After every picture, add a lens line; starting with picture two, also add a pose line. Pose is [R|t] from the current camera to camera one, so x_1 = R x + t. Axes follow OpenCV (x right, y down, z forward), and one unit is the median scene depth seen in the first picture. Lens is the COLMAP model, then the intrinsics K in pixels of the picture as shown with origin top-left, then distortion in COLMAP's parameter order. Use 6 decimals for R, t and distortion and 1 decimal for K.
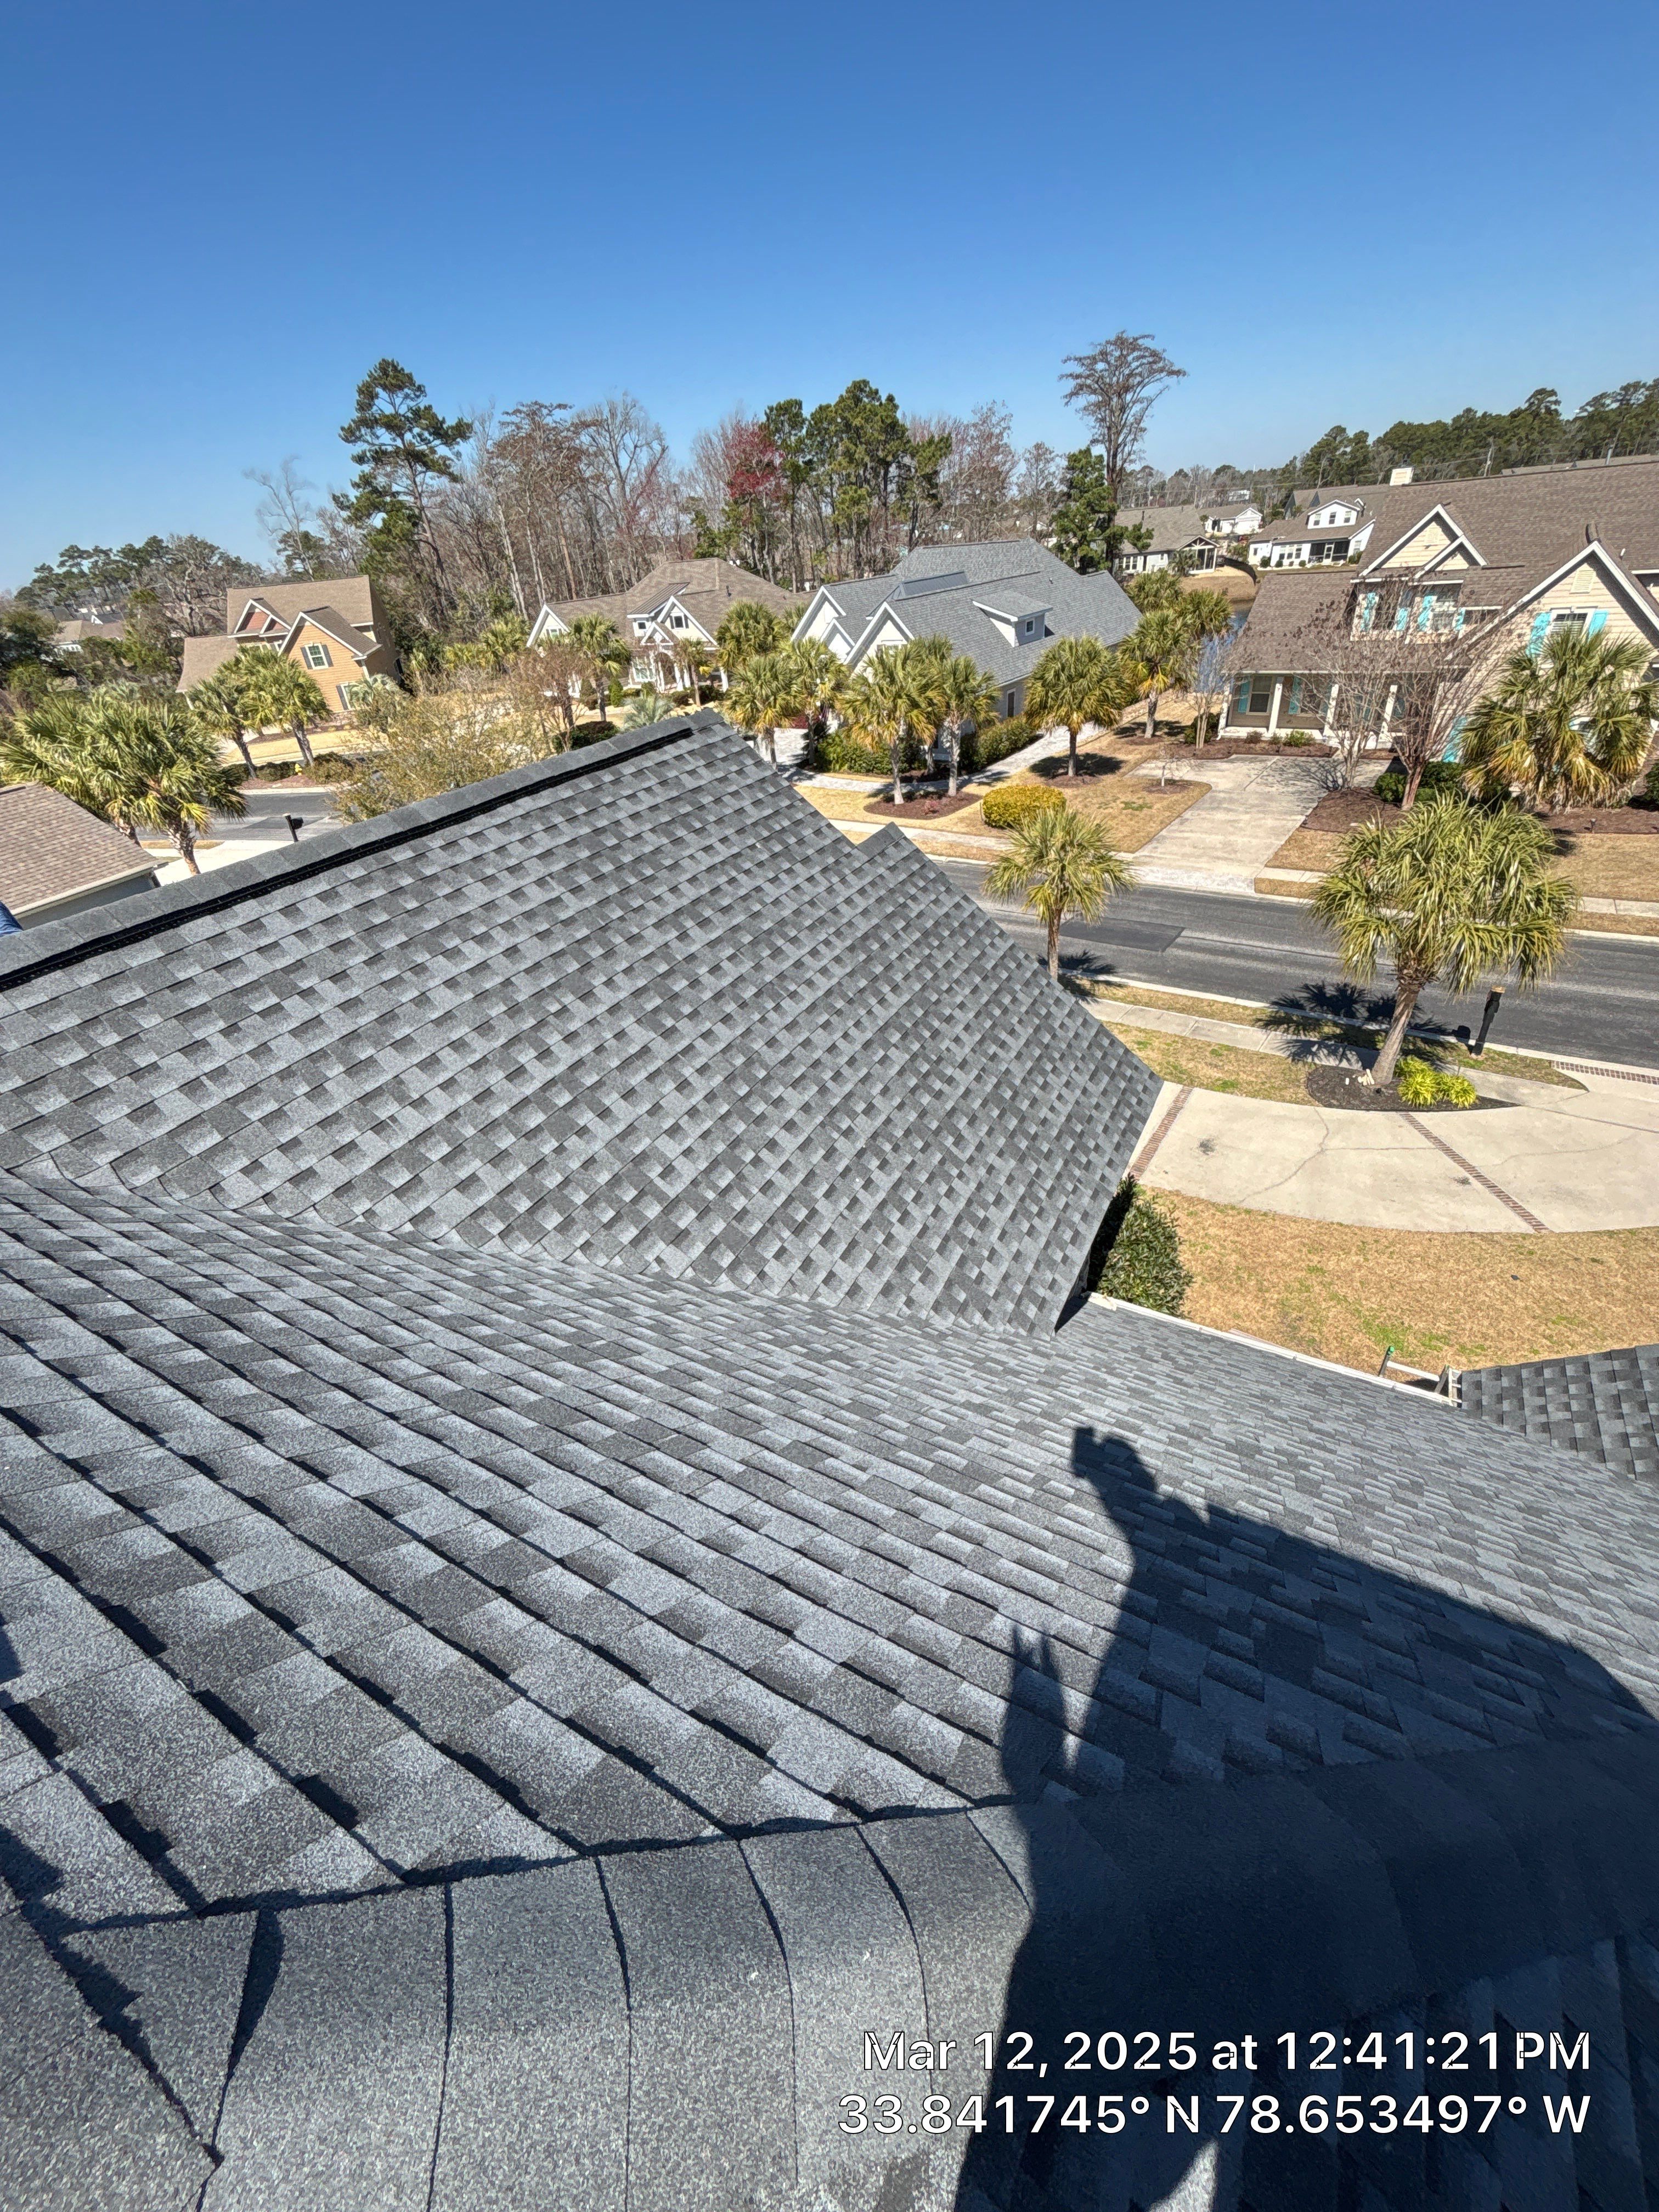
lens RADIAL K [[898.1, 0, 836.3], [0, 898.1, 1103.2], [0, 0, 1]] dist [0.007459, -0.000439]
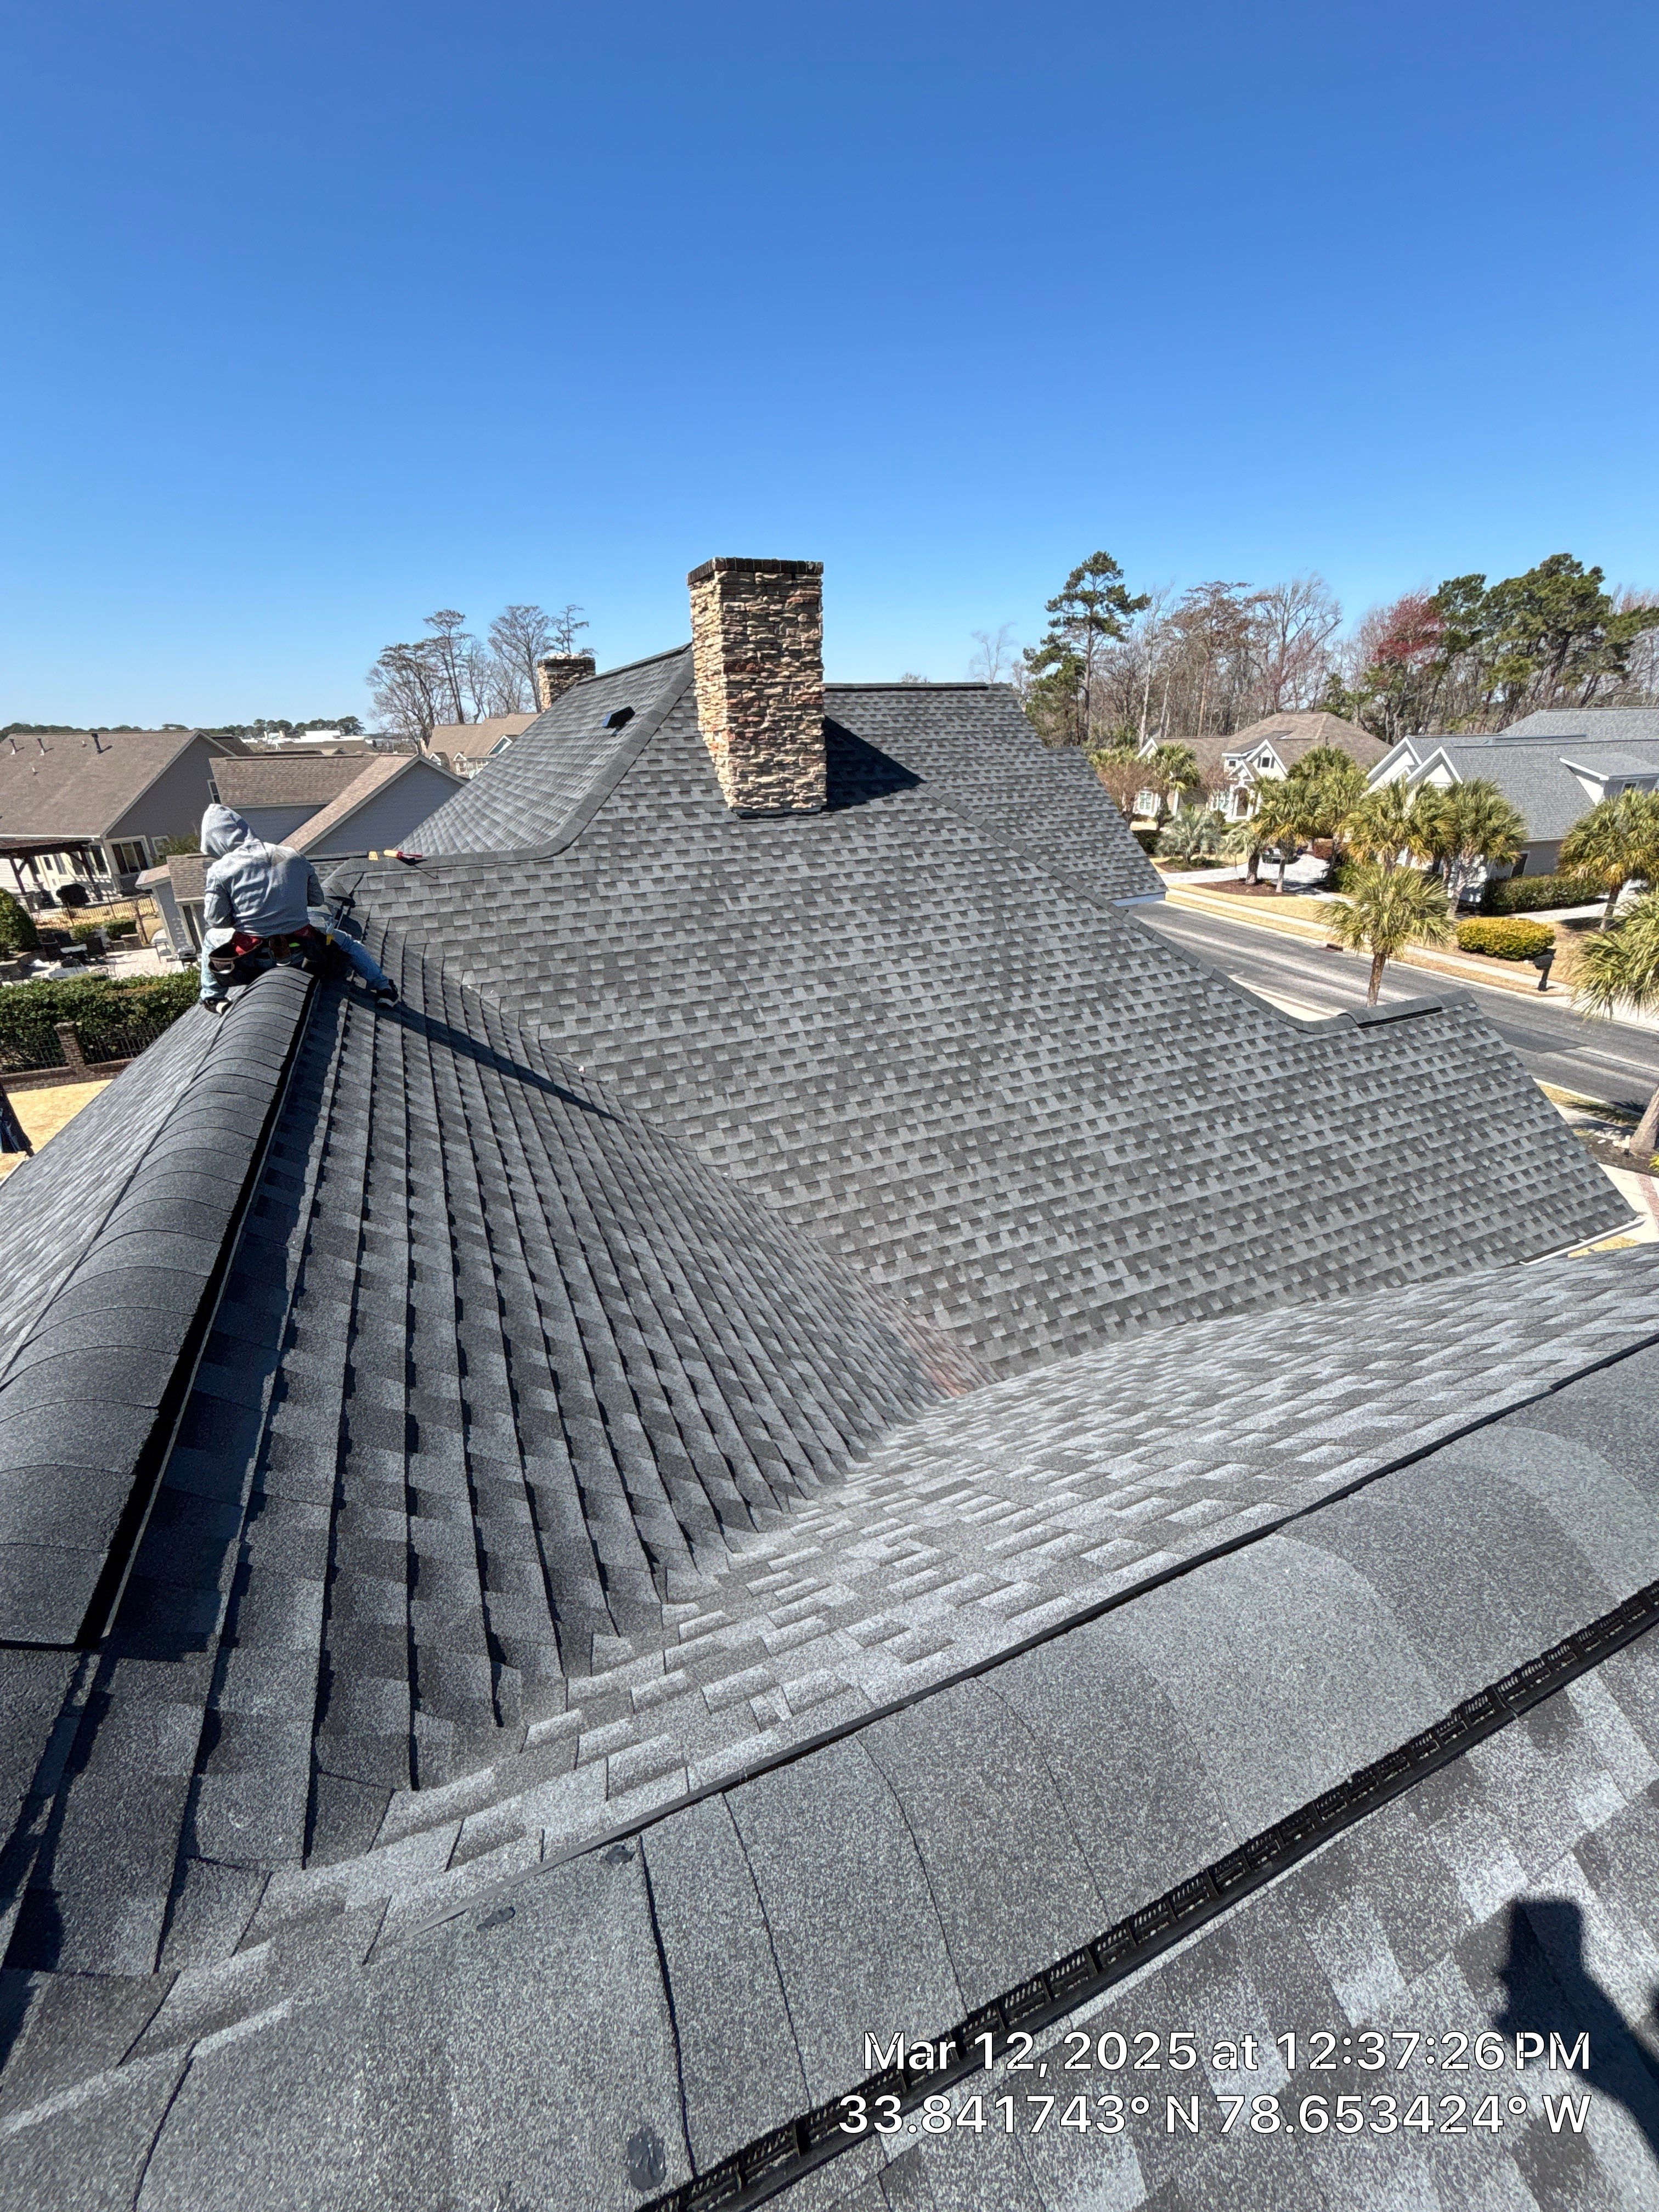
lens RADIAL K [[906.8, 0, 834.7], [0, 906.8, 1109.1], [0, 0, 1]] dist [-0.003024, 0.005997]
pose [[0.798866, 0.295254, -0.524059, 0.157570], [-0.364527, 0.930665, -0.031344, 0.117869], [0.478469, 0.216074, 0.851105, -0.132406]]
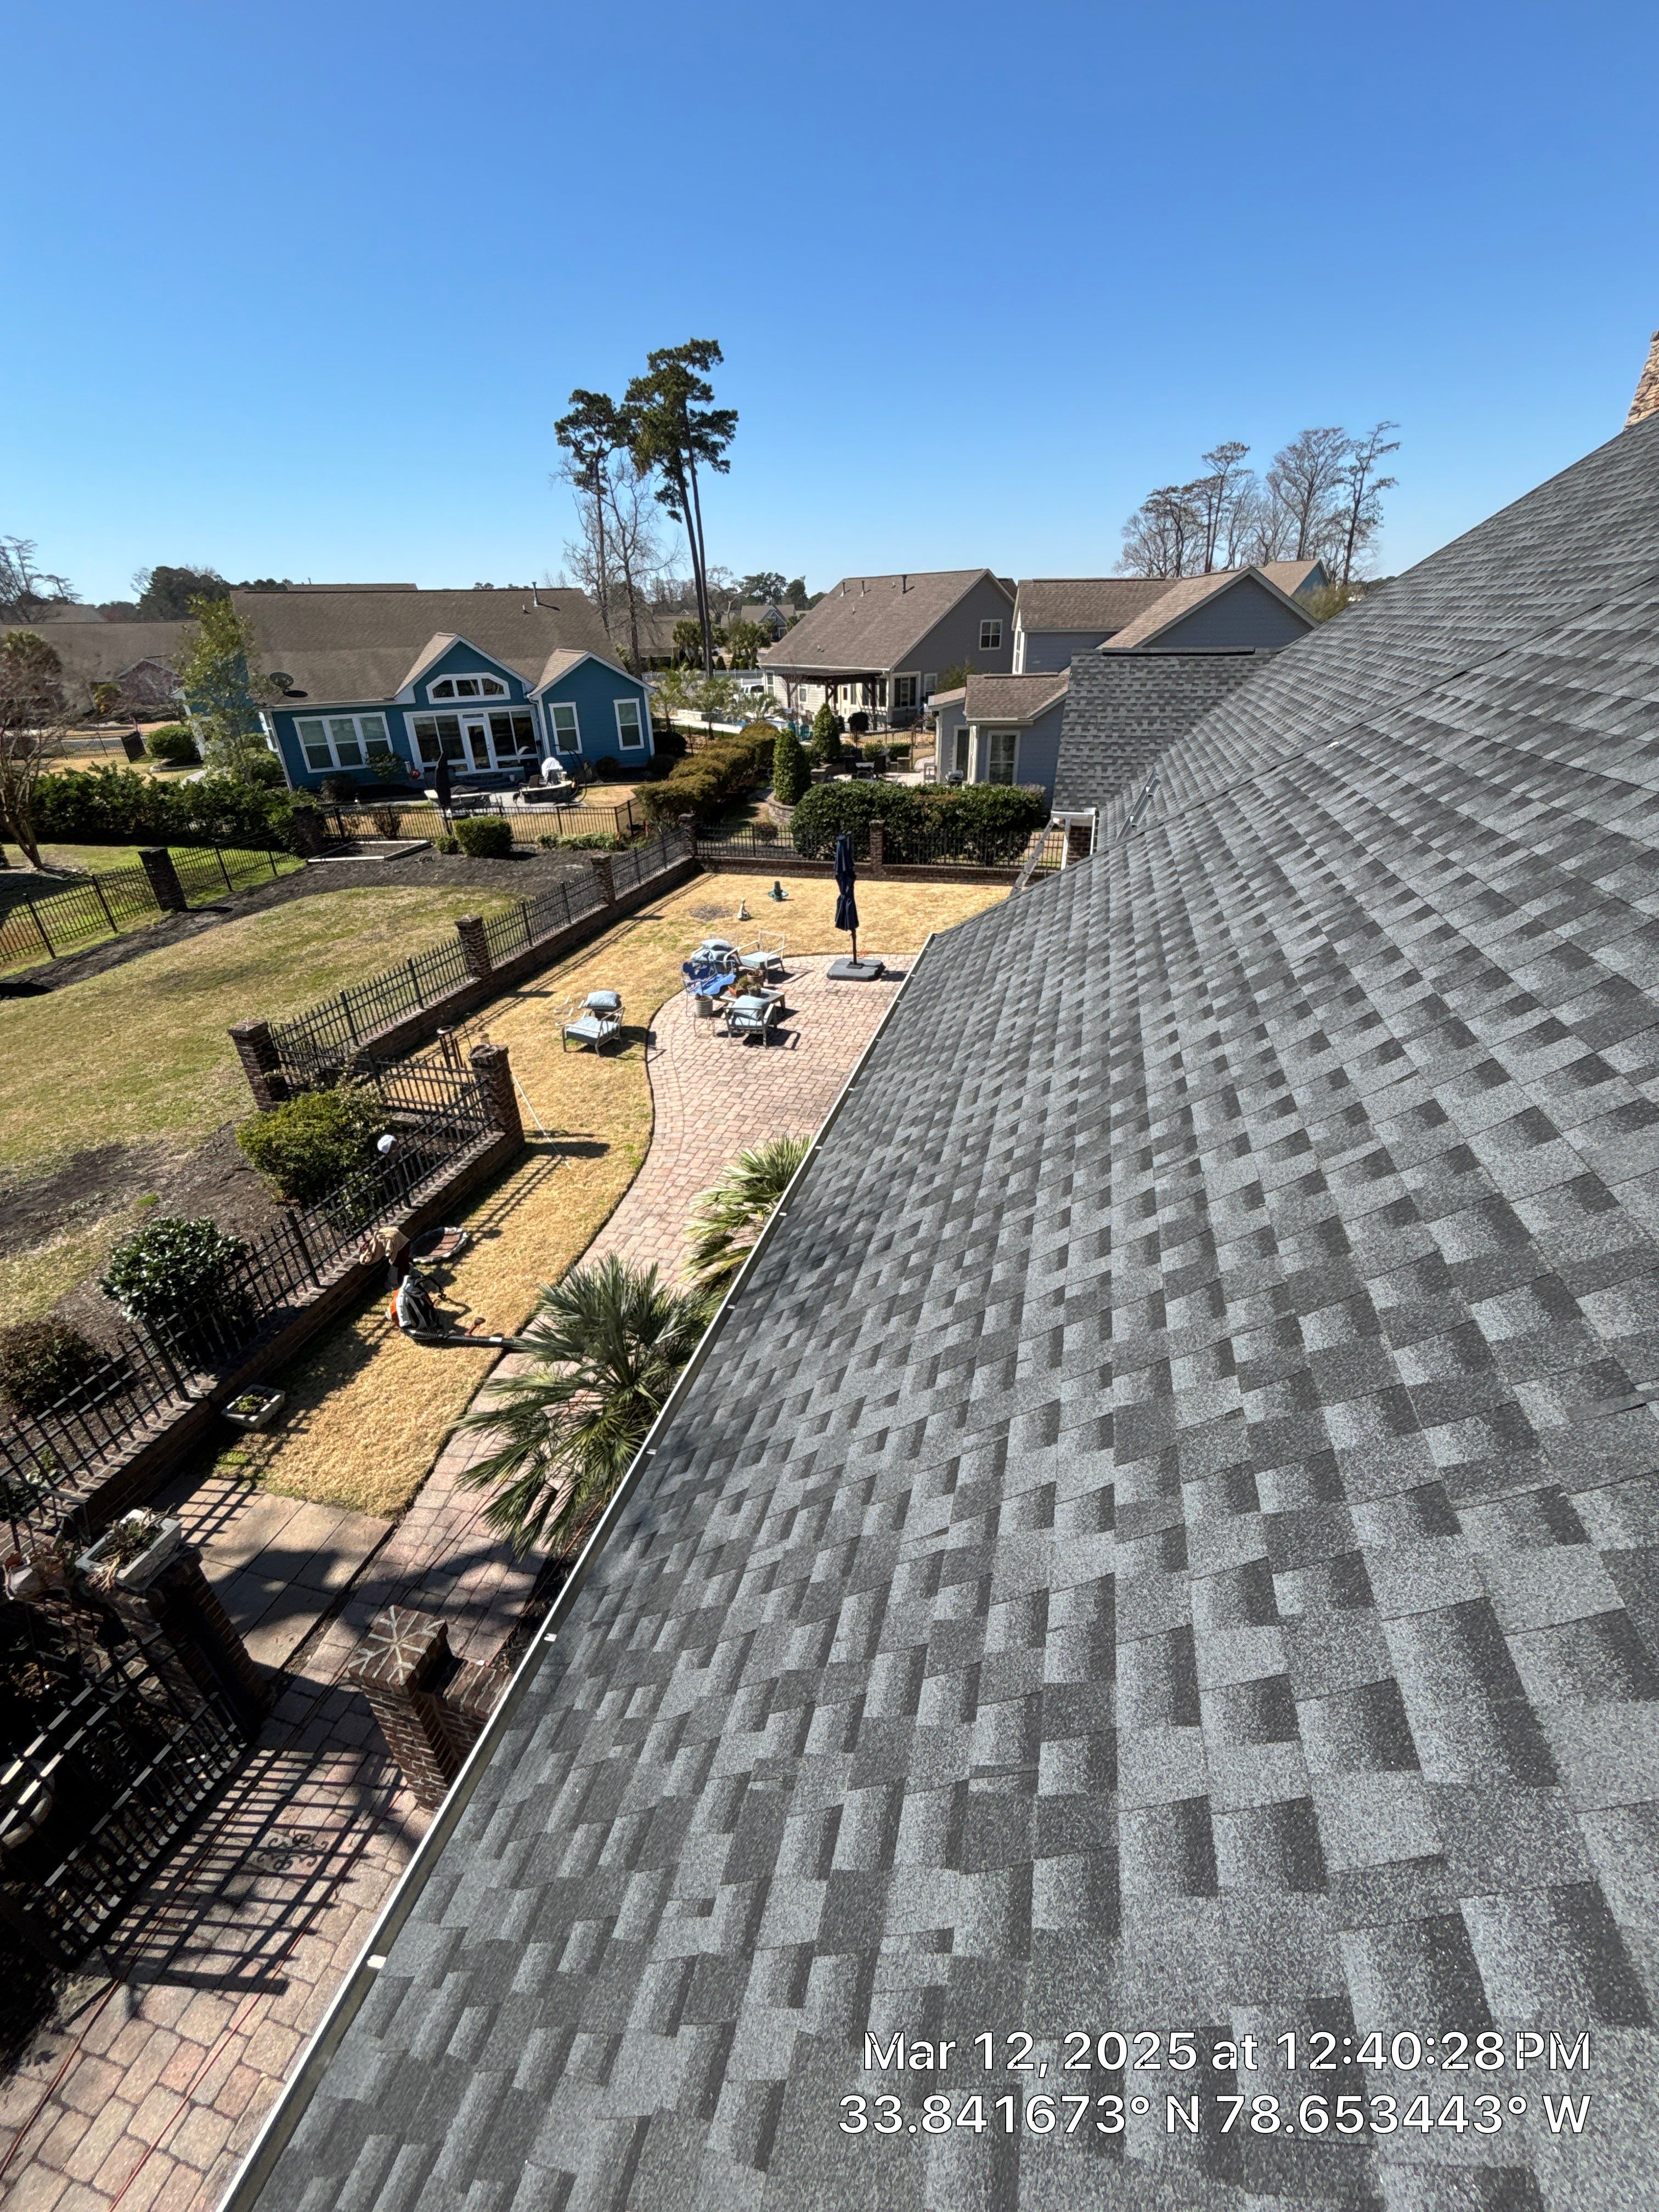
lens RADIAL K [[894.6, 0, 830.9], [0, 894.6, 1110.2], [0, 0, 1]] dist [0.002188, 0.005338]
pose [[0.244581, 0.540420, -0.805063, 0.045496], [-0.528006, 0.770612, 0.356885, 0.171878], [0.813259, 0.337791, 0.473822, -0.131642]]
